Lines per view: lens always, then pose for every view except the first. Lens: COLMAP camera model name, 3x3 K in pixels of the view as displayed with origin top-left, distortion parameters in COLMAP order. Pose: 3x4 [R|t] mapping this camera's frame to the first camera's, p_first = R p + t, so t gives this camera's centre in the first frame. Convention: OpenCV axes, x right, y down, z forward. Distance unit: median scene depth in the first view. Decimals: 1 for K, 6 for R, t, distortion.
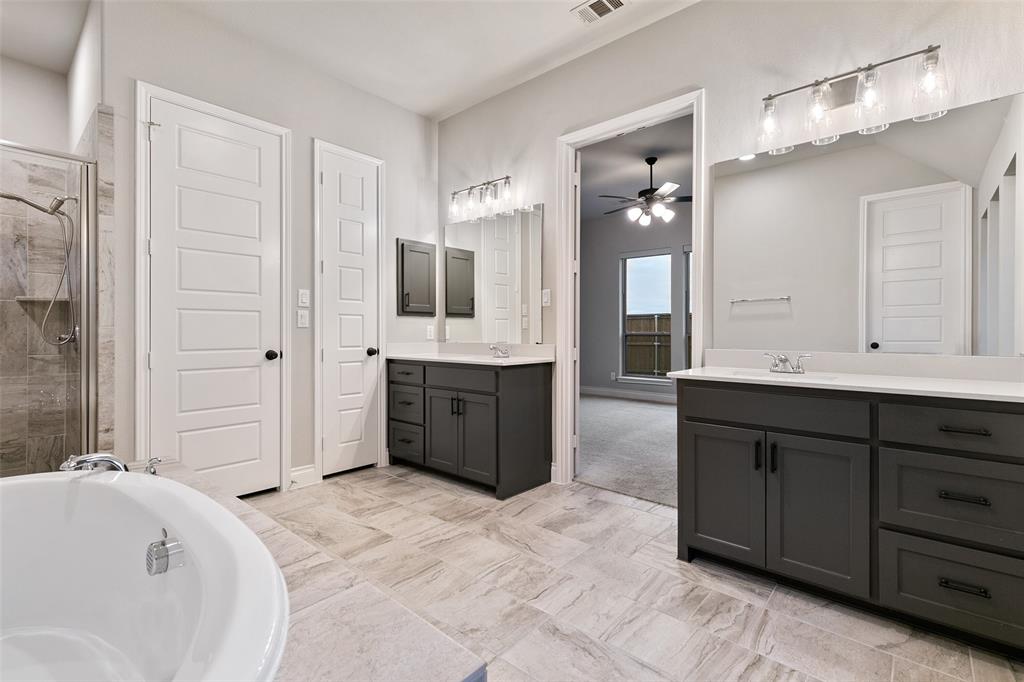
lens RADIAL K [[459.9, 0, 522.5], [0, 459.9, 331.6], [0, 0, 1]] dist [-0.000214, -0.000171]
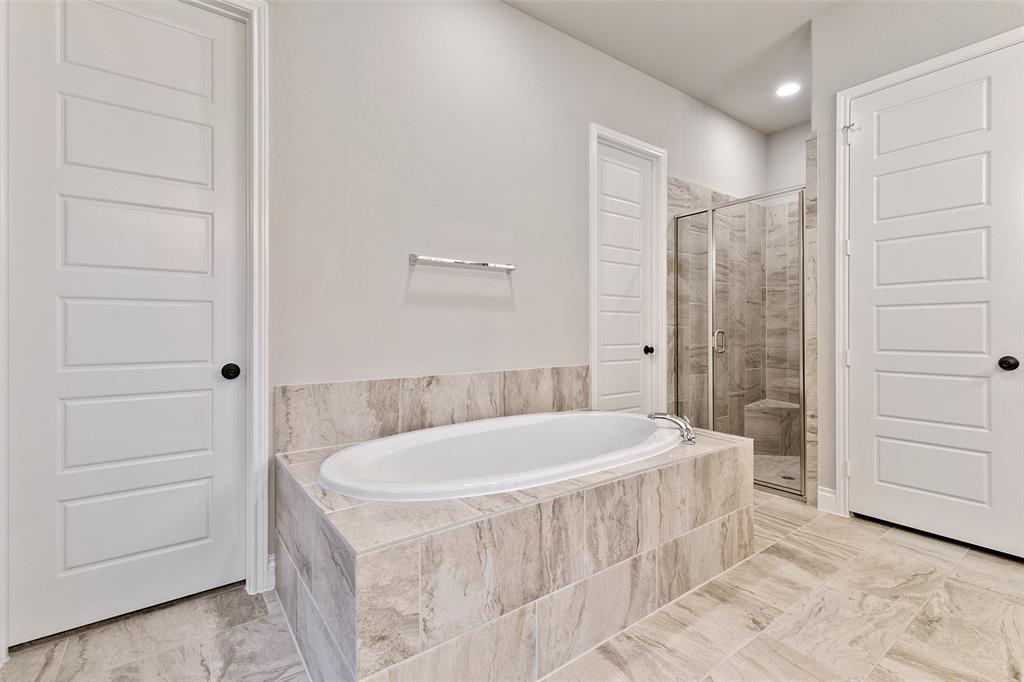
lens RADIAL K [[459.9, 0, 522.5], [0, 459.9, 331.6], [0, 0, 1]] dist [-0.000214, -0.000171]
pose [[-0.209593, 0.003059, -0.977784, 0.366895], [-0.000045, 0.999995, 0.003138, 0.000376], [0.977789, 0.000702, -0.209592, 0.534127]]
